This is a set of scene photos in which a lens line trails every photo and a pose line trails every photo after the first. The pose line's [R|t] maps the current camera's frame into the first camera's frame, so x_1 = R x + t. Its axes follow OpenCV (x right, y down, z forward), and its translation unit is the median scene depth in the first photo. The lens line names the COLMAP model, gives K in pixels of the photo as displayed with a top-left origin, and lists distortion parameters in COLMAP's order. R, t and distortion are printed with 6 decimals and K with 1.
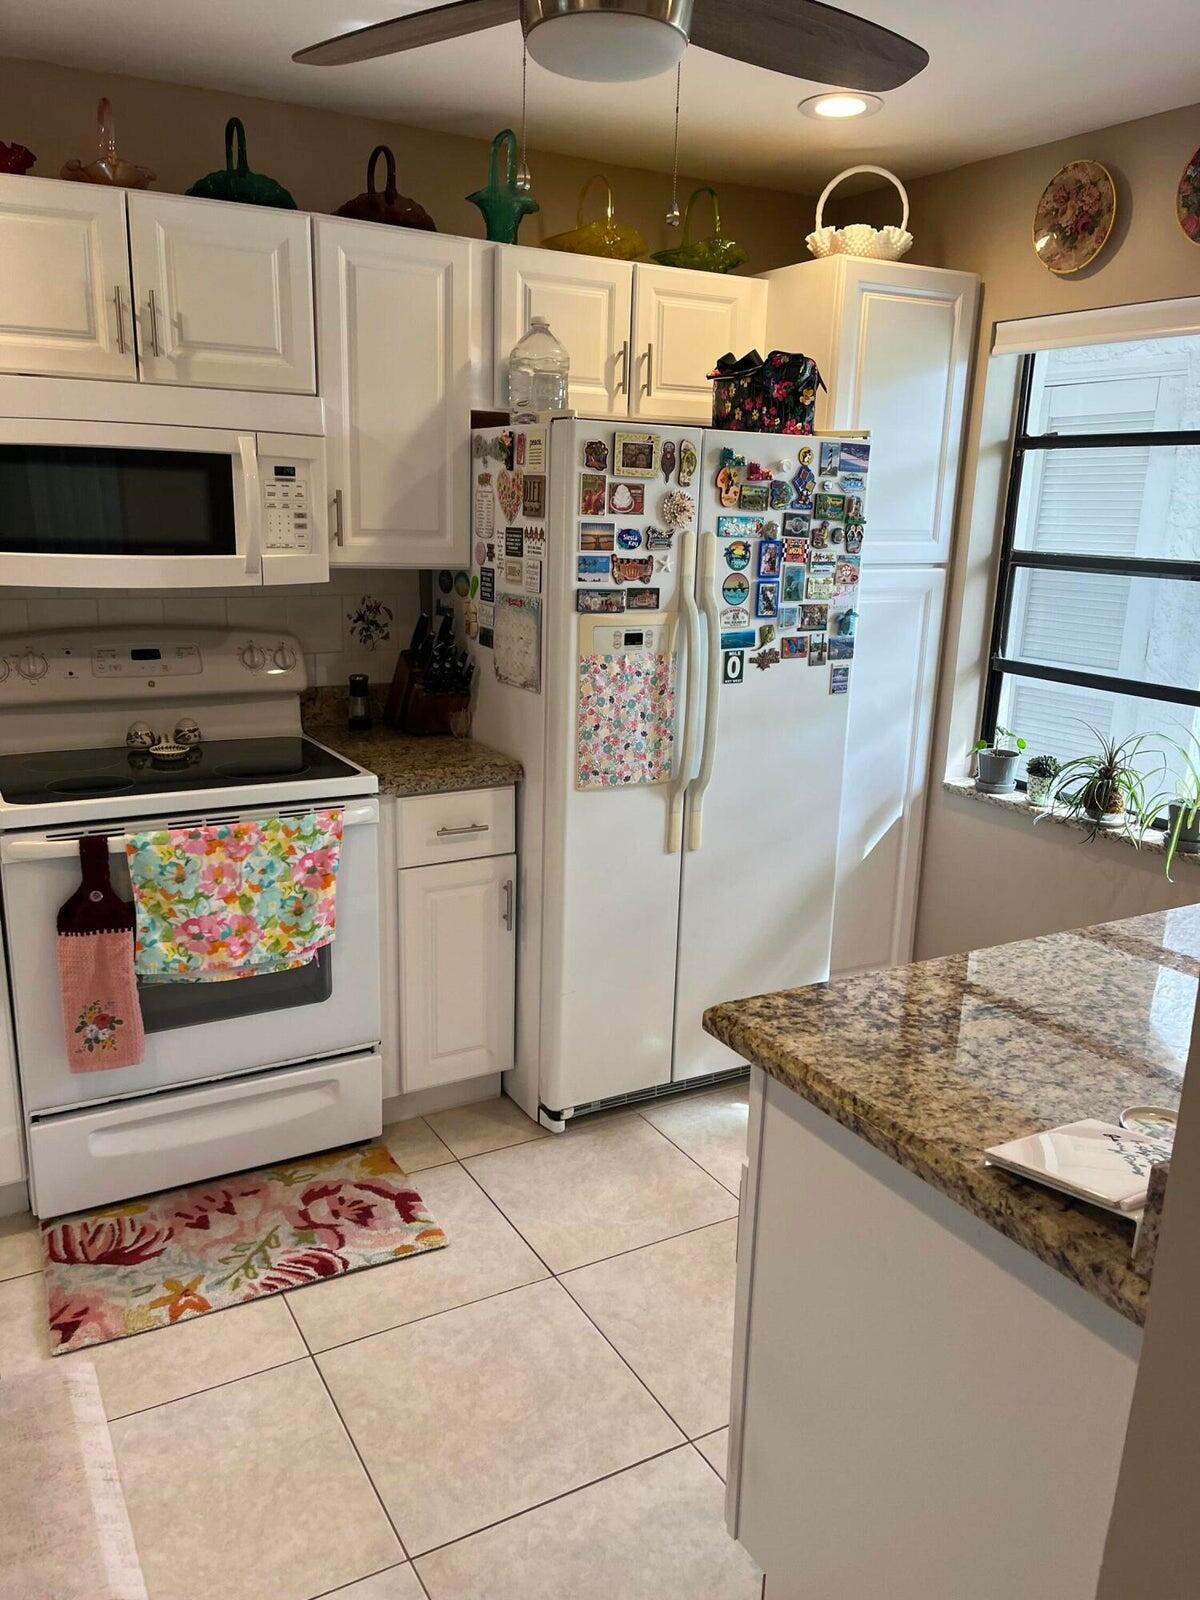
lens RADIAL K [[1203.2, 0, 610.0], [0, 1203.2, 807.1], [0, 0, 1]] dist [0.071035, -0.095573]
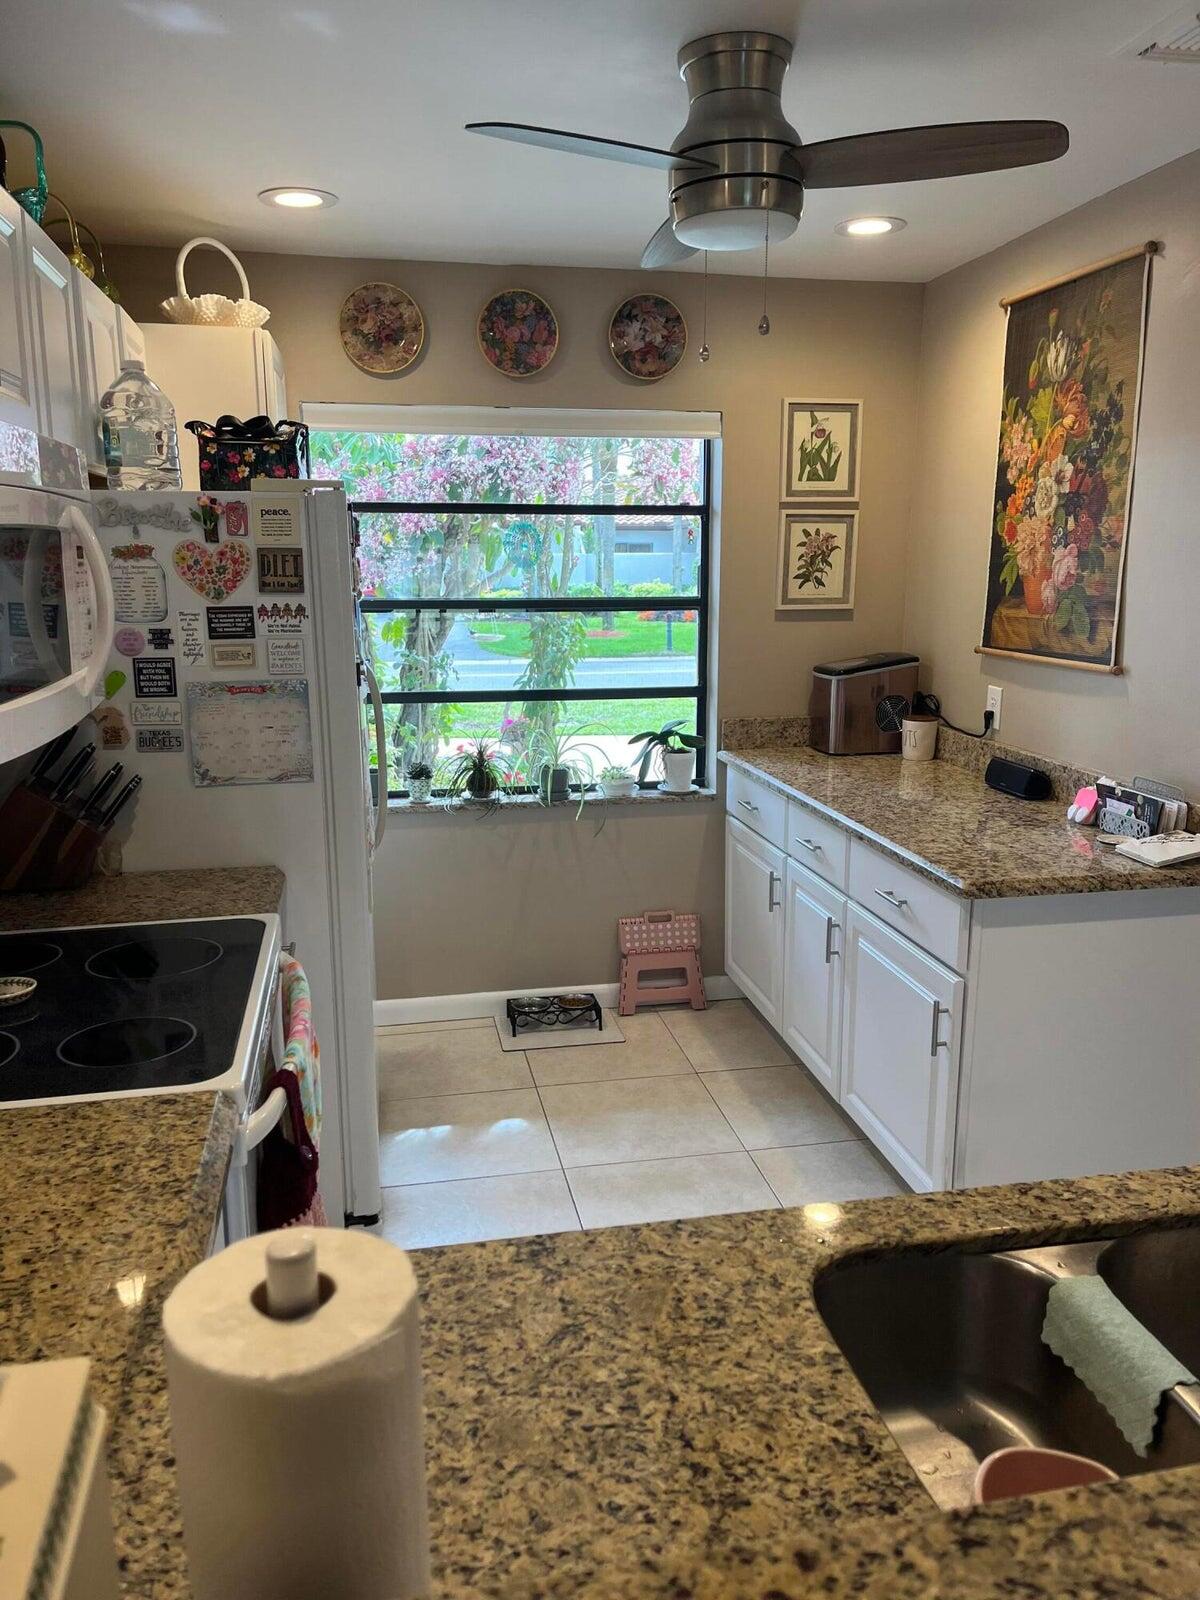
lens RADIAL K [[1203.2, 0, 610.0], [0, 1203.2, 807.1], [0, 0, 1]] dist [0.071035, -0.095573]
pose [[0.322488, -0.223176, 0.919888, -0.819795], [0.245281, 0.958317, 0.146511, -0.152035], [-0.914242, 0.178383, 0.363787, 0.453005]]
